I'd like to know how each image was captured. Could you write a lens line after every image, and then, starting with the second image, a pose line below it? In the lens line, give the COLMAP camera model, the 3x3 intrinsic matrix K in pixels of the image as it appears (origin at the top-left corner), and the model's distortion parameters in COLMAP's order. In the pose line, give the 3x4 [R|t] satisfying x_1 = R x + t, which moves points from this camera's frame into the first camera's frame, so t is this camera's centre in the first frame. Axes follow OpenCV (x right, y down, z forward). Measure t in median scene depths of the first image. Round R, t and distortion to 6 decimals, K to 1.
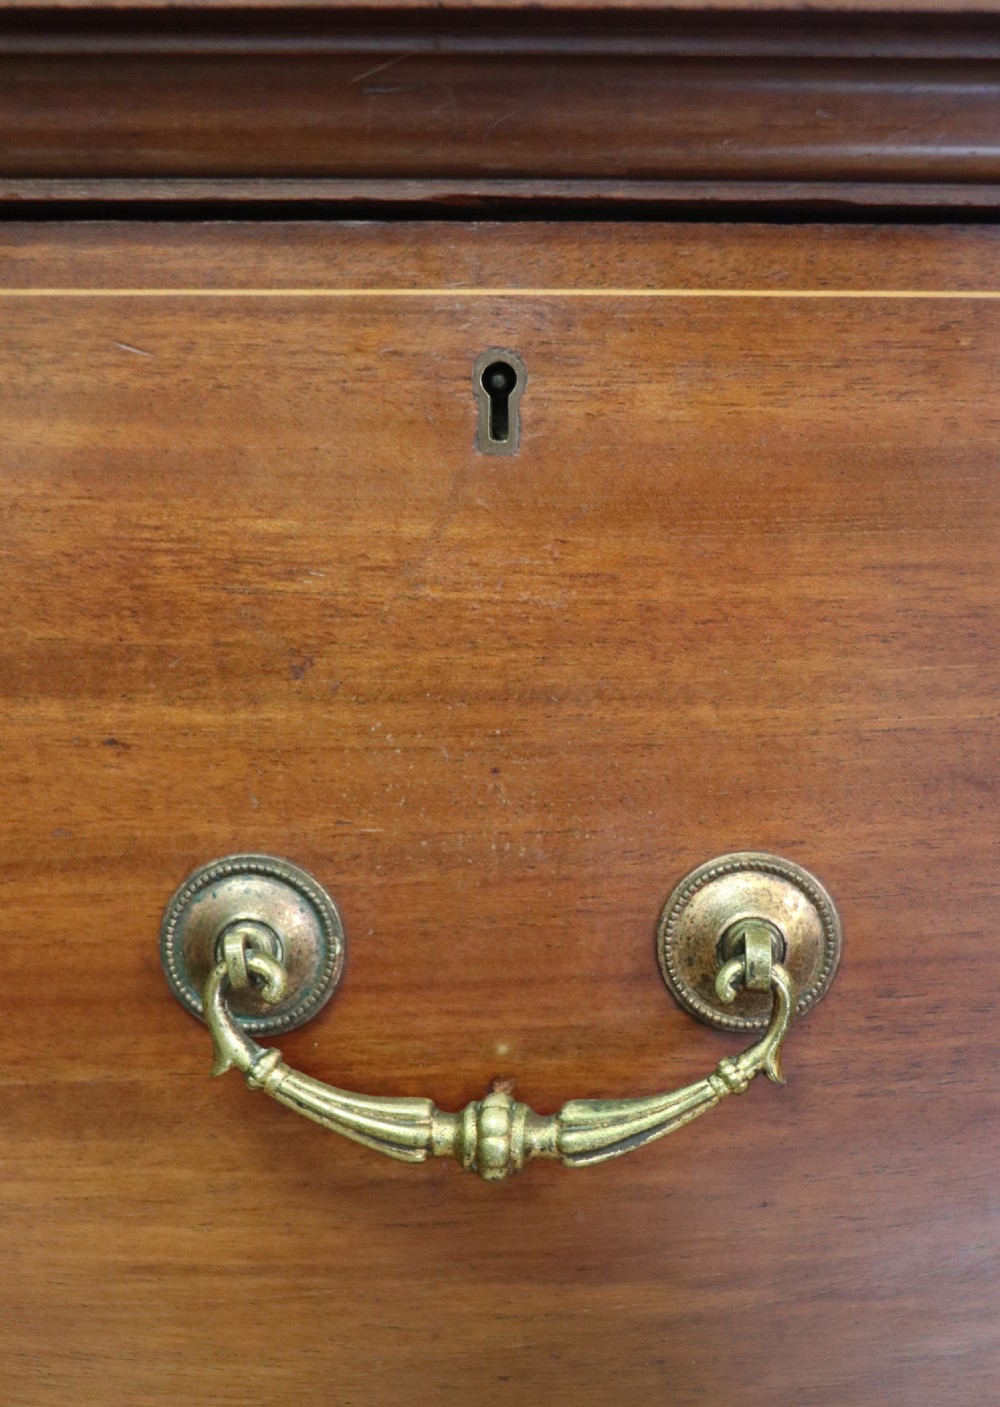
lens RADIAL K [[2028.0, 0, 505.7], [0, 2028.0, 749.3], [0, 0, 1]] dist [-0.099642, 0.000000]
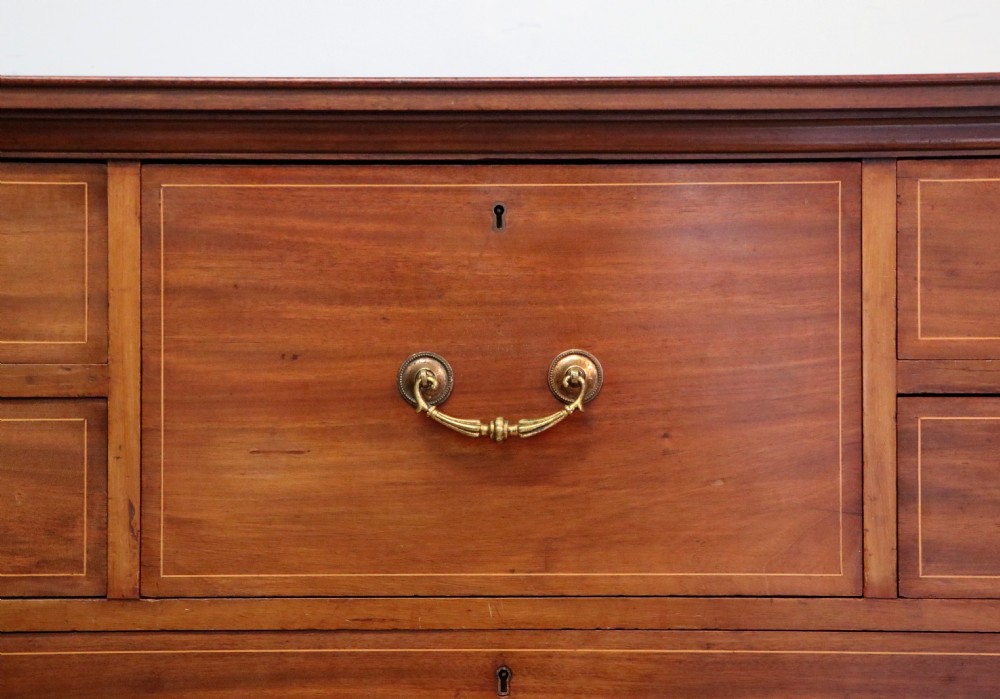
lens RADIAL K [[2084.2, 0, 529.5], [0, 2084.2, 358.4], [0, 0, 1]] dist [0.198371, 0.000000]
pose [[0.999949, -0.008419, 0.005586, 0.026199], [0.009038, 0.992475, -0.122116, 0.489032], [-0.004515, 0.122161, 0.992500, -2.433171]]
